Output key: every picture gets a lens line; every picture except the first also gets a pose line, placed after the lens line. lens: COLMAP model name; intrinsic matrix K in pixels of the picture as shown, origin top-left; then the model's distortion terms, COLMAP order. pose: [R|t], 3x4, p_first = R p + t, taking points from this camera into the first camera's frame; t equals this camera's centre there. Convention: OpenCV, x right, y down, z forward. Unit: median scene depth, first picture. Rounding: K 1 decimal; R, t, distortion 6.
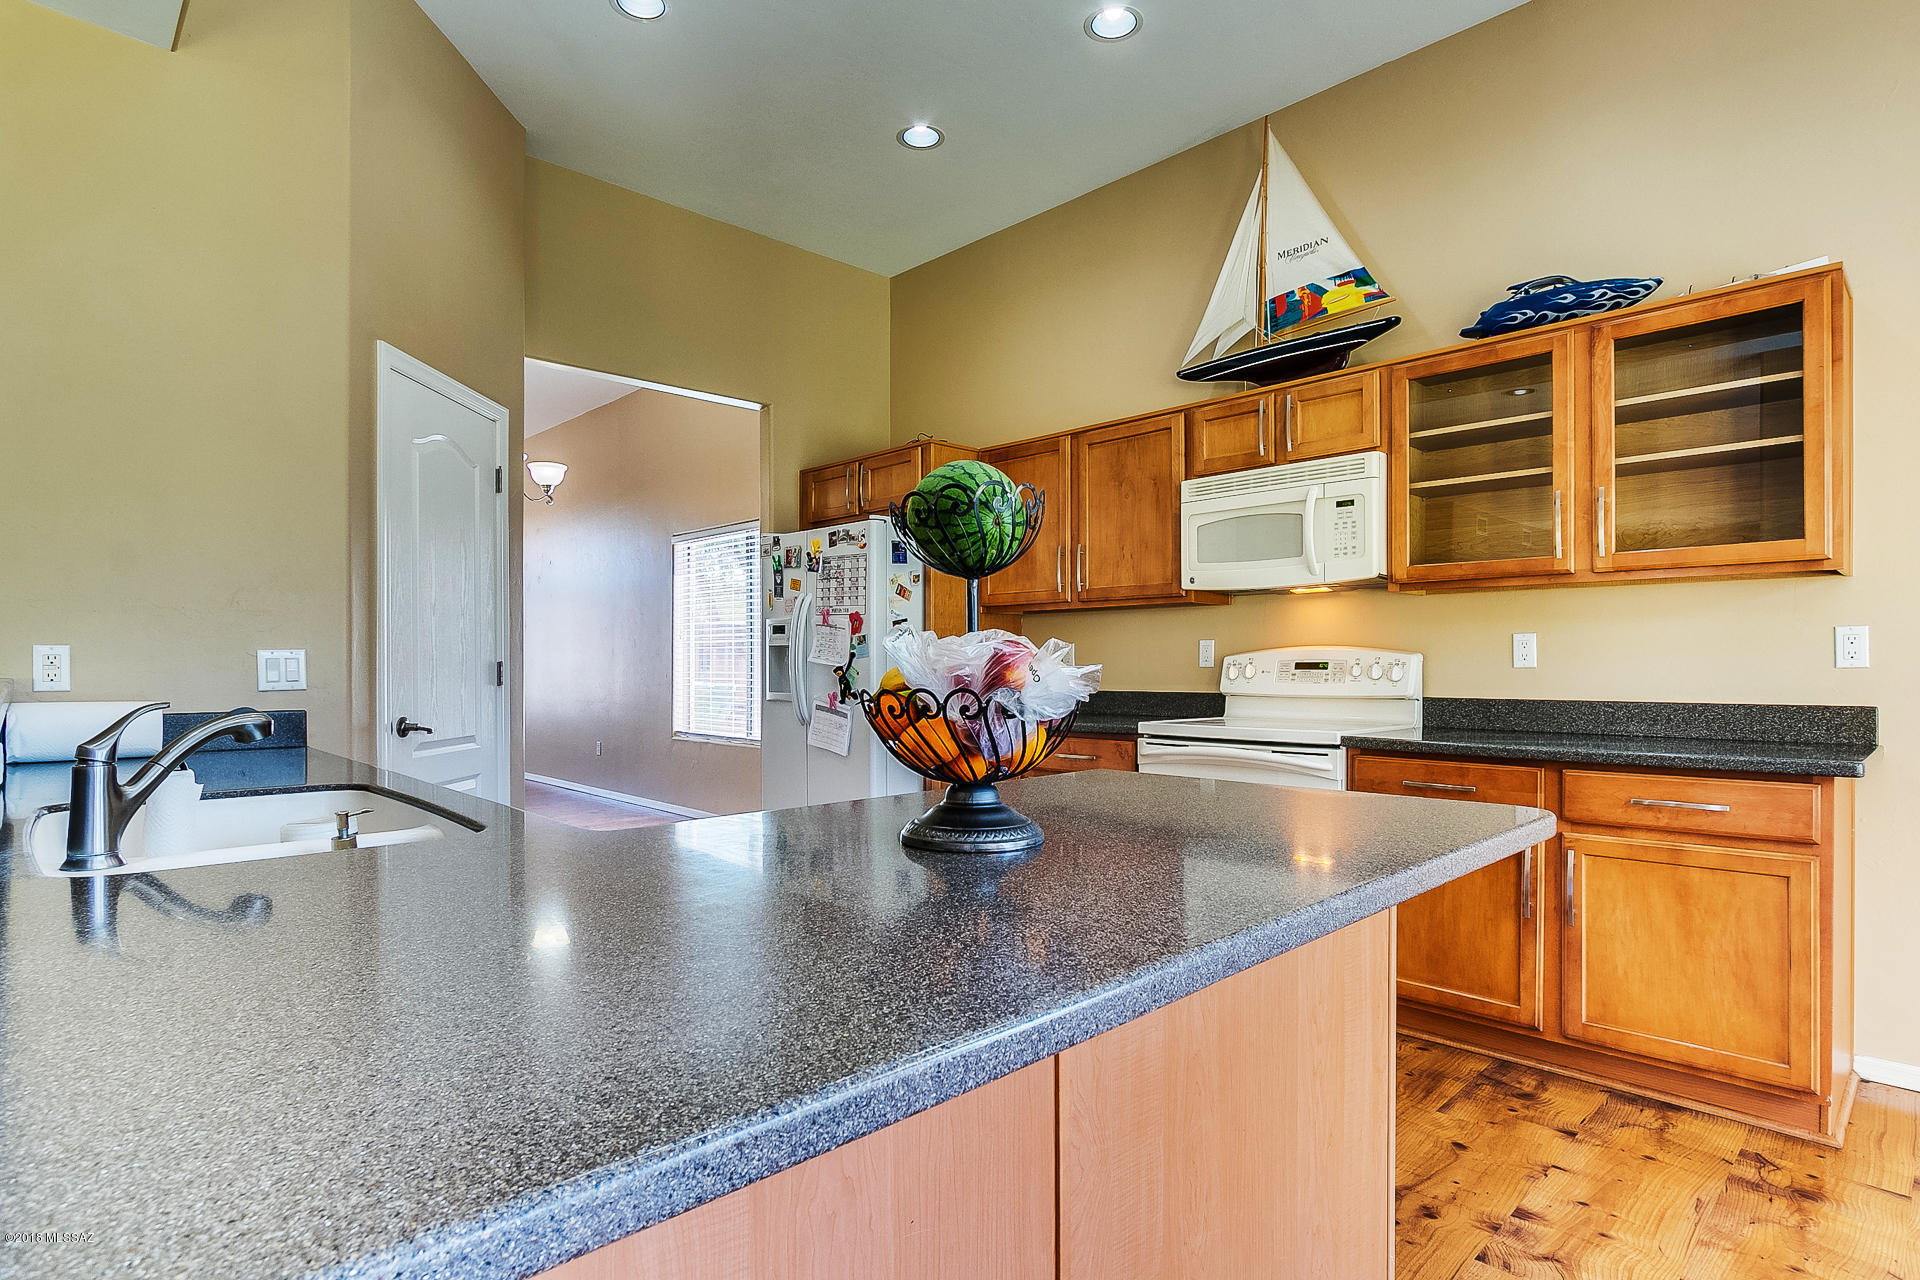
lens RADIAL K [[986.9, 0, 960.0], [0, 986.9, 640.0], [0, 0, 1]] dist [-0.001270, -0.000142]
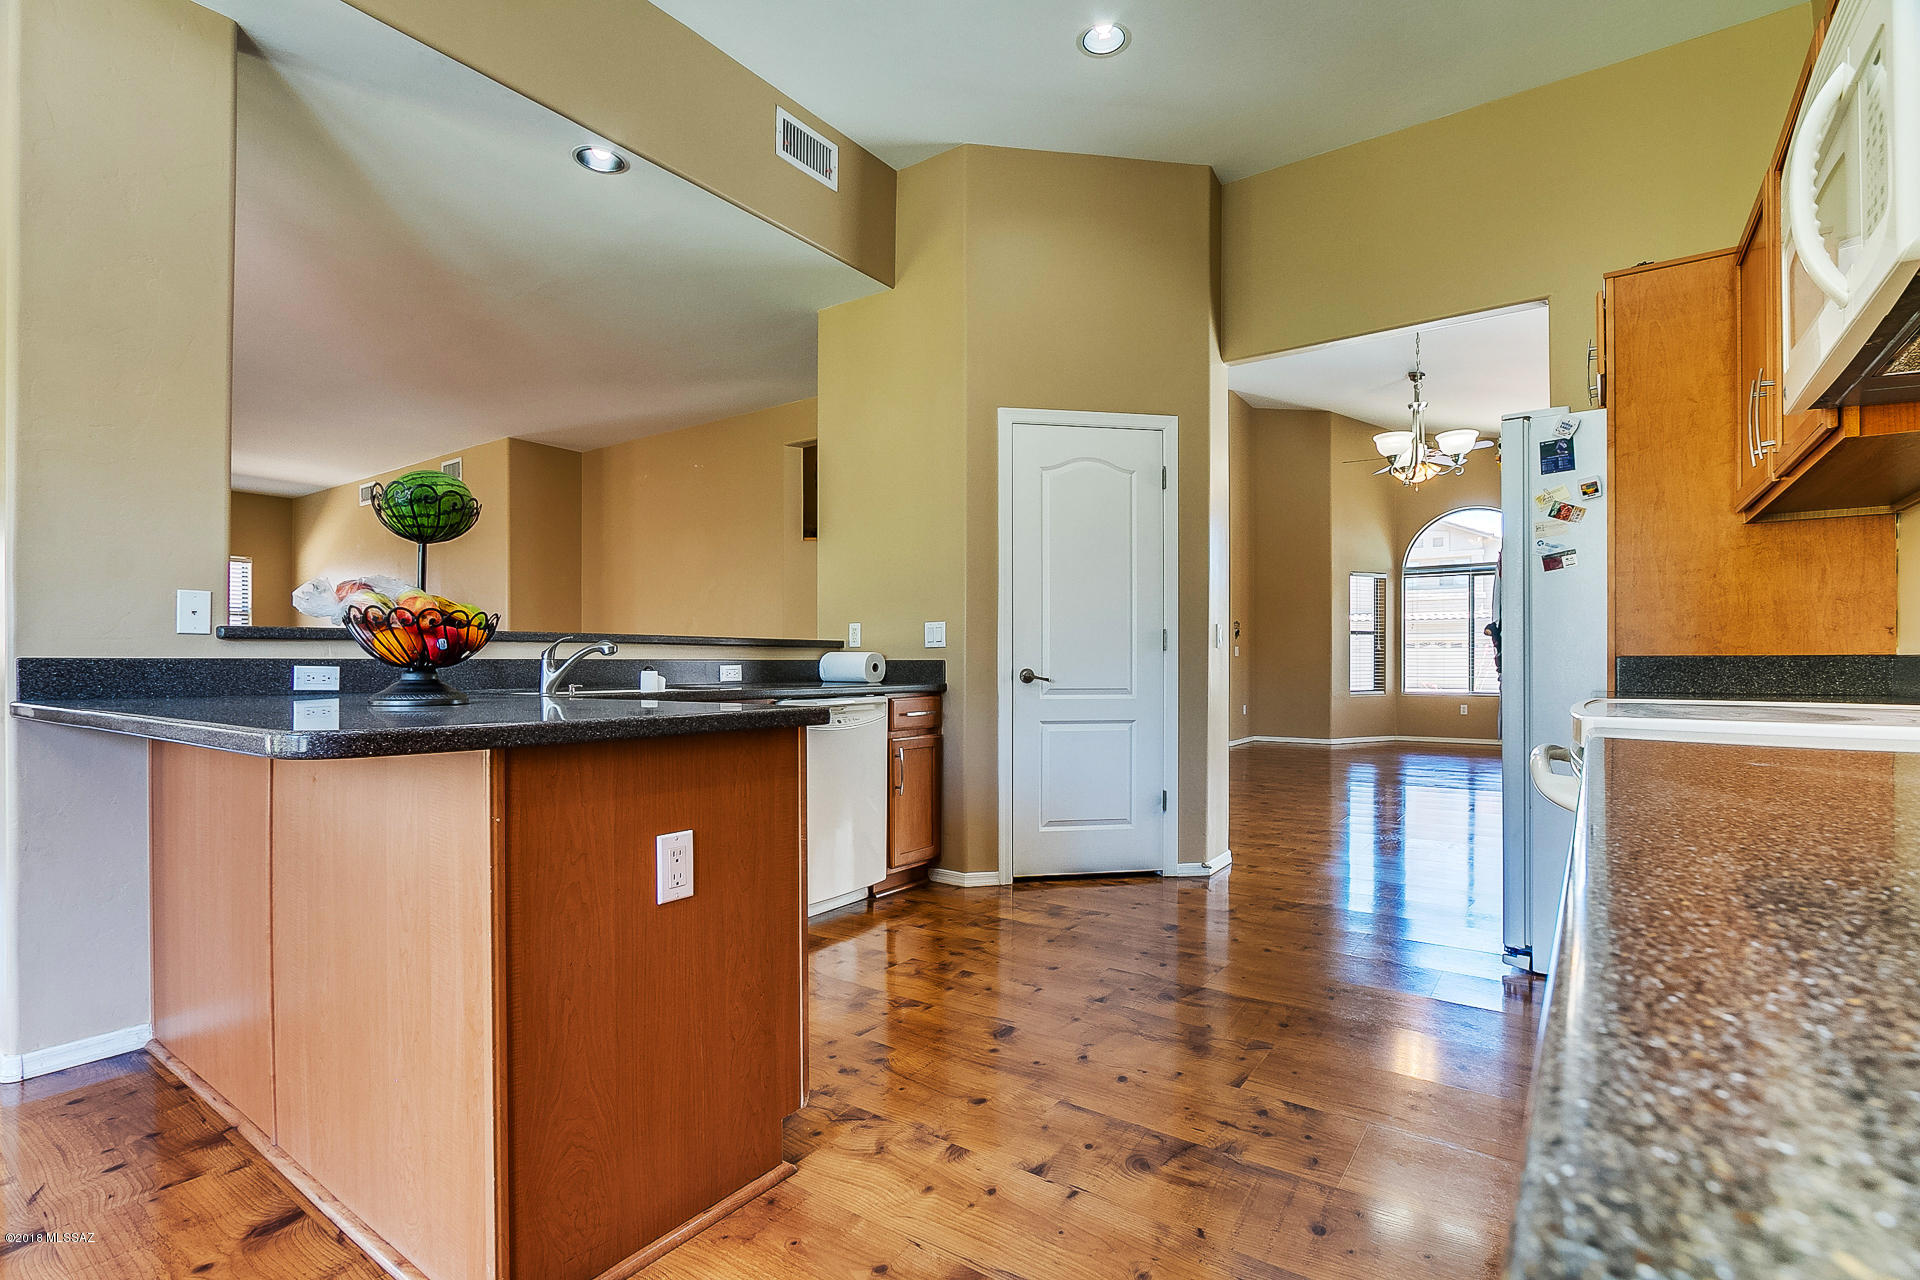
lens RADIAL K [[907.6, 0, 960.0], [0, 907.6, 640.0], [0, 0, 1]] dist [-0.001197, -0.000100]
pose [[0.187451, -0.025555, -0.981942, 0.551224], [0.020816, 0.999540, -0.022040, 0.051587], [0.982053, -0.016309, 0.187896, 0.539649]]
